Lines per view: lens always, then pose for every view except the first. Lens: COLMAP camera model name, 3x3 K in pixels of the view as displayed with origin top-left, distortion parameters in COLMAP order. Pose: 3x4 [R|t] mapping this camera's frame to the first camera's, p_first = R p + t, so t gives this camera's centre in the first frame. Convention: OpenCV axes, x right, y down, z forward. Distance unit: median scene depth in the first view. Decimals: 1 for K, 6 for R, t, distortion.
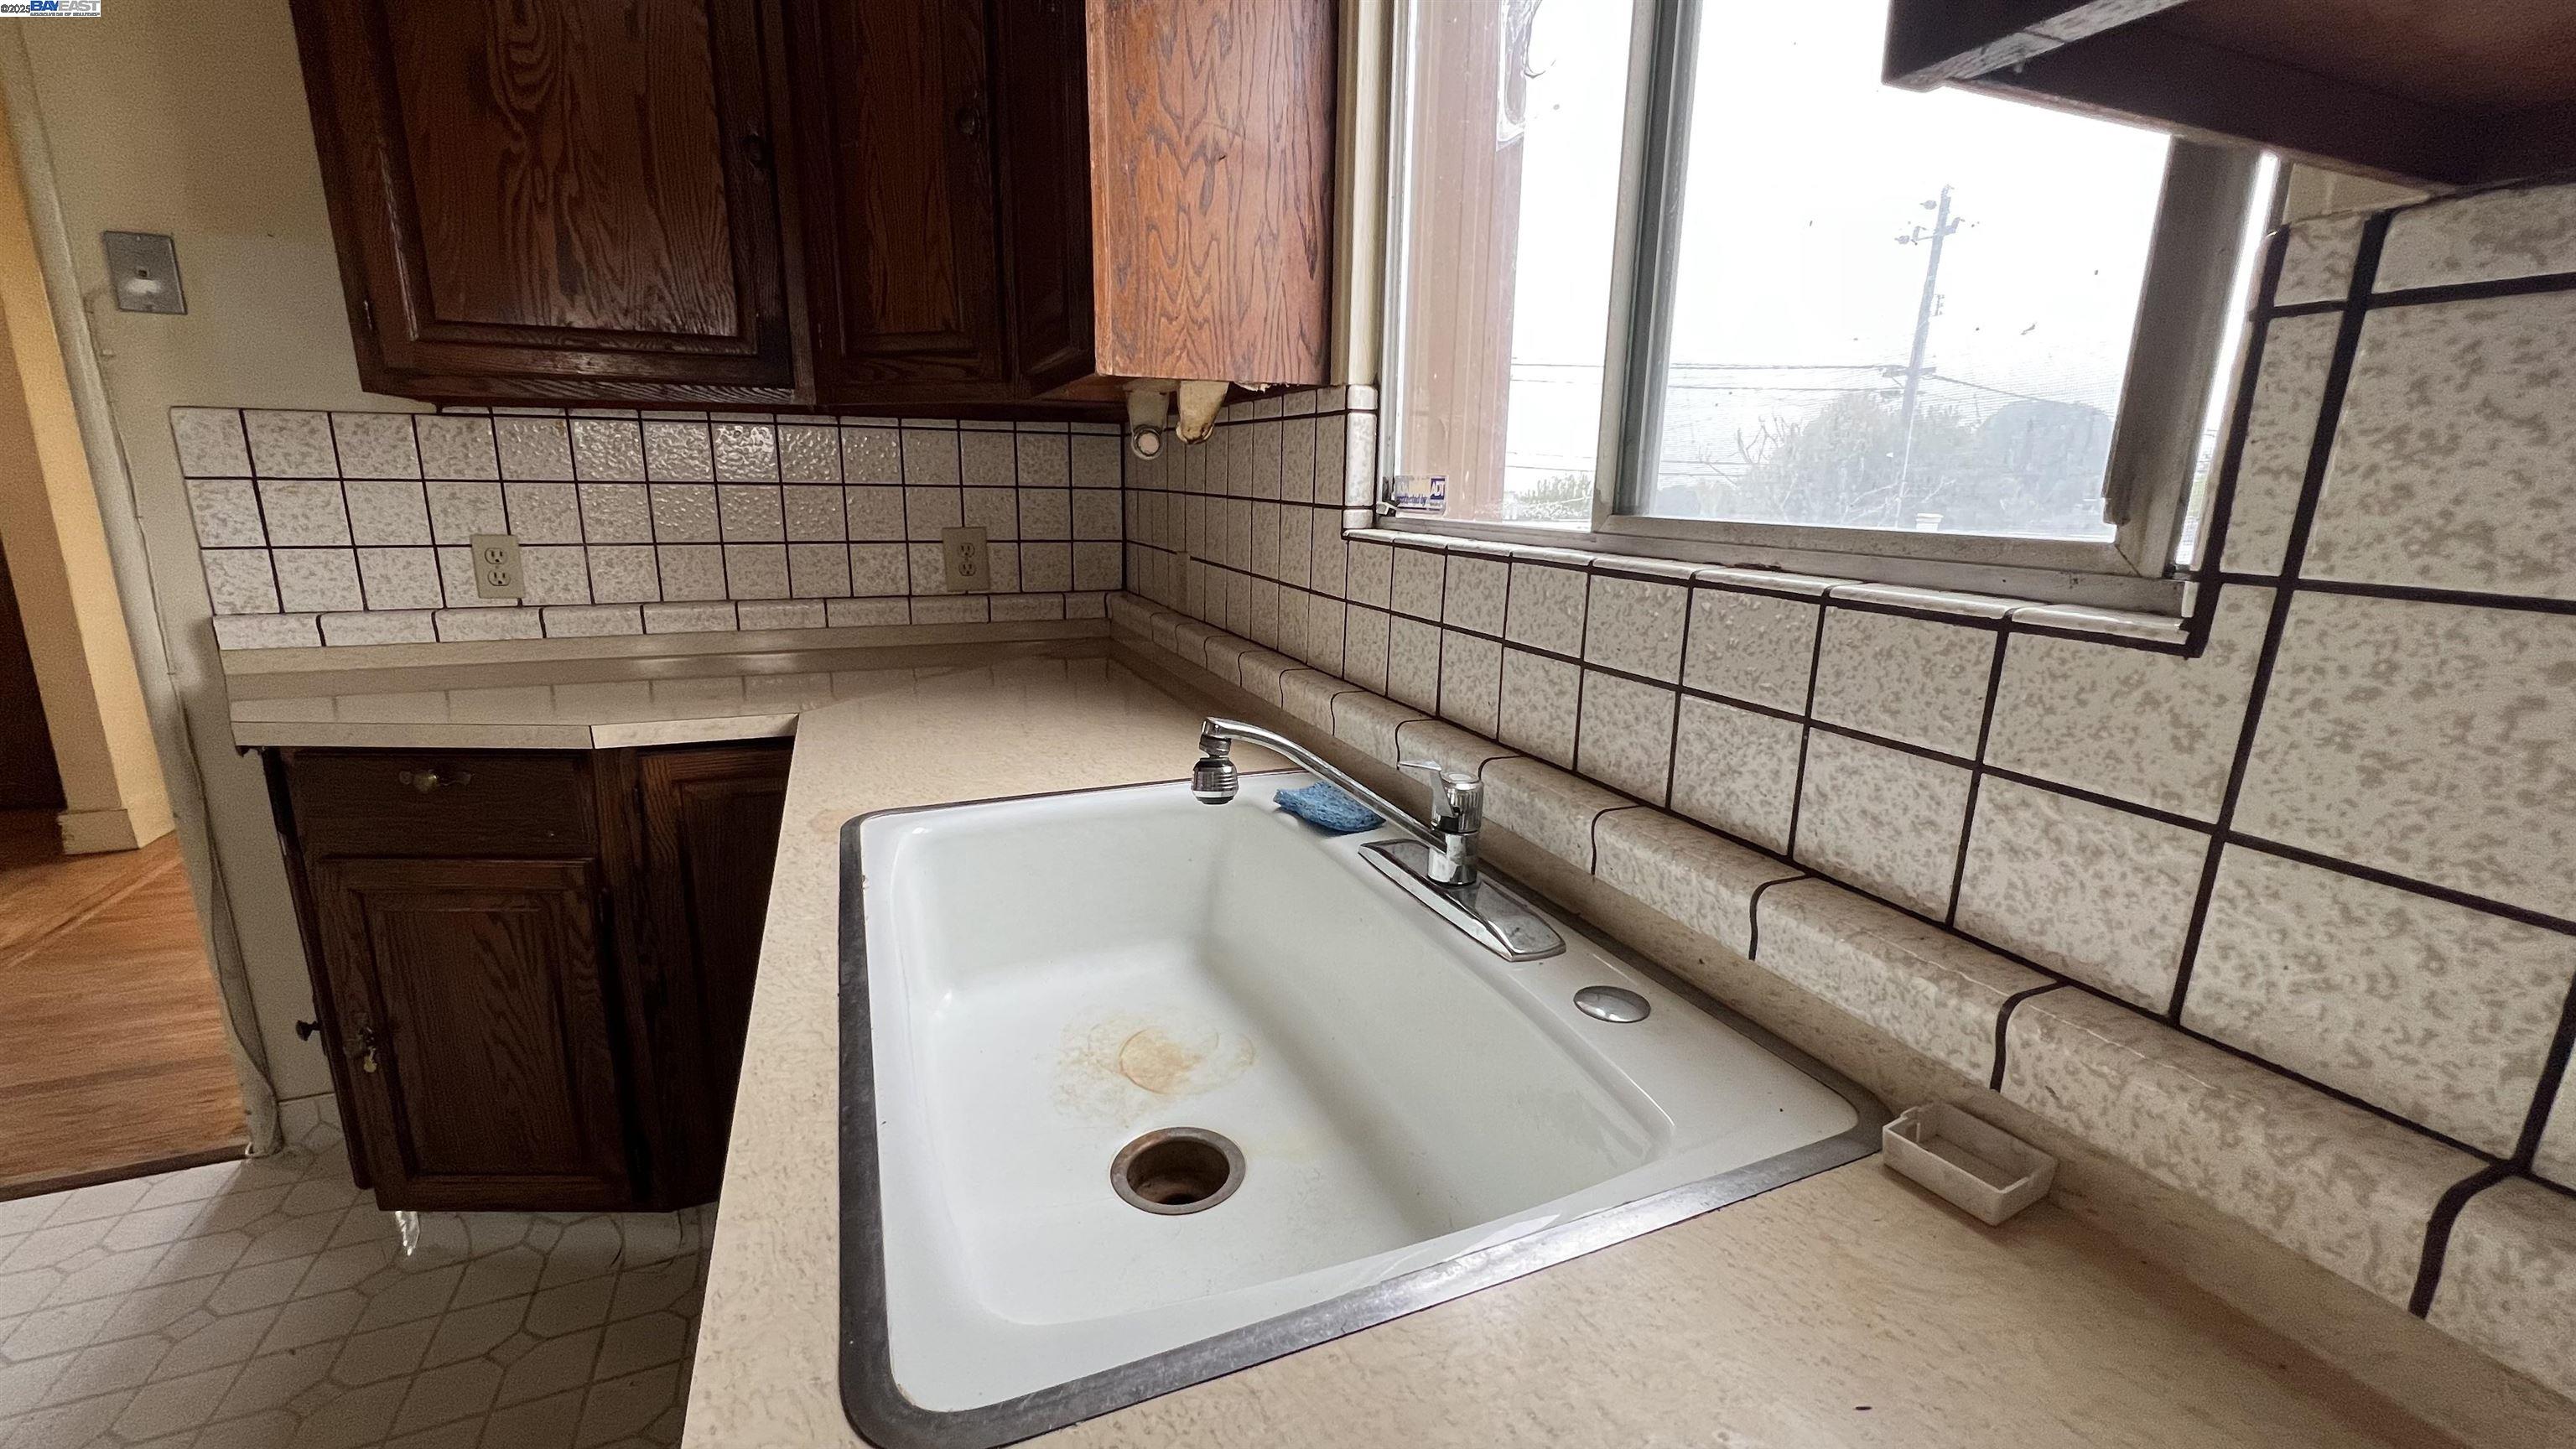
lens RADIAL K [[1022.8, 0, 1280.5], [0, 1022.8, 712.8], [0, 0, 1]] dist [0.000350, 0.000081]
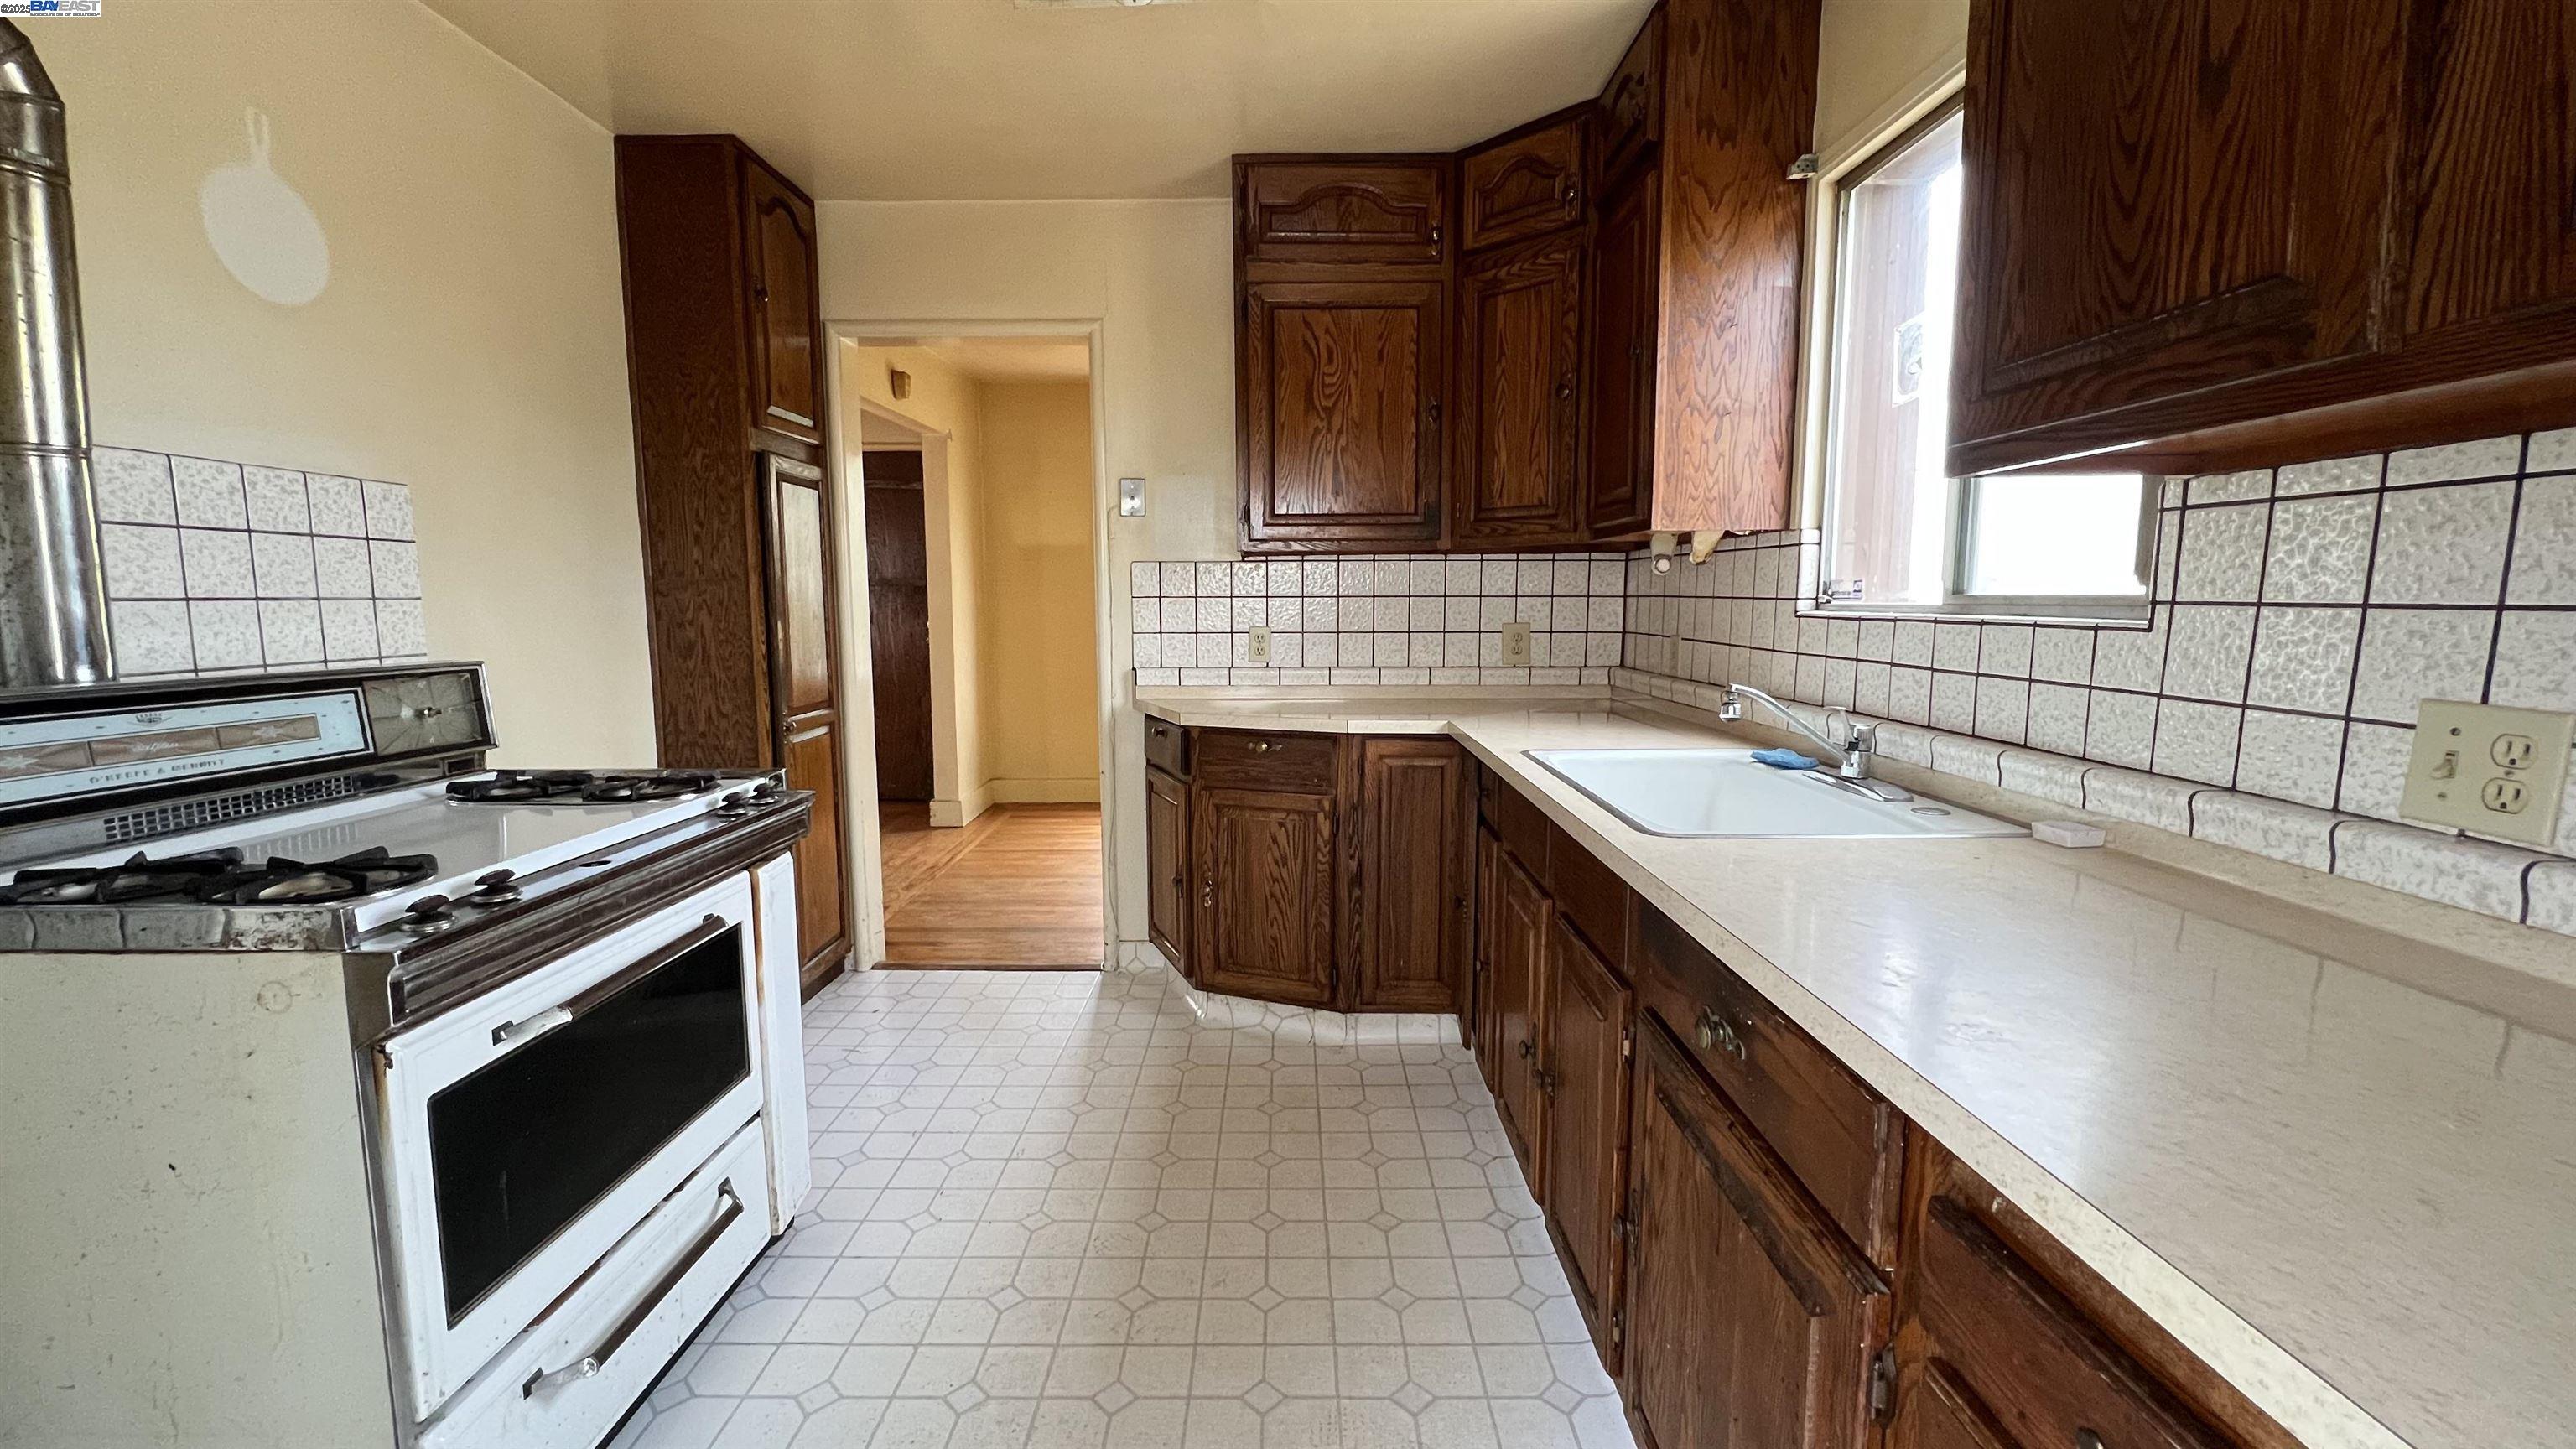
lens RADIAL K [[1022.8, 0, 1280.5], [0, 1022.8, 712.8], [0, 0, 1]] dist [0.000350, 0.000081]
pose [[0.919780, 0.027872, -0.391444, -0.057900], [-0.073188, 0.992158, -0.101325, 0.225026], [0.385550, 0.121846, 0.914606, -0.875936]]
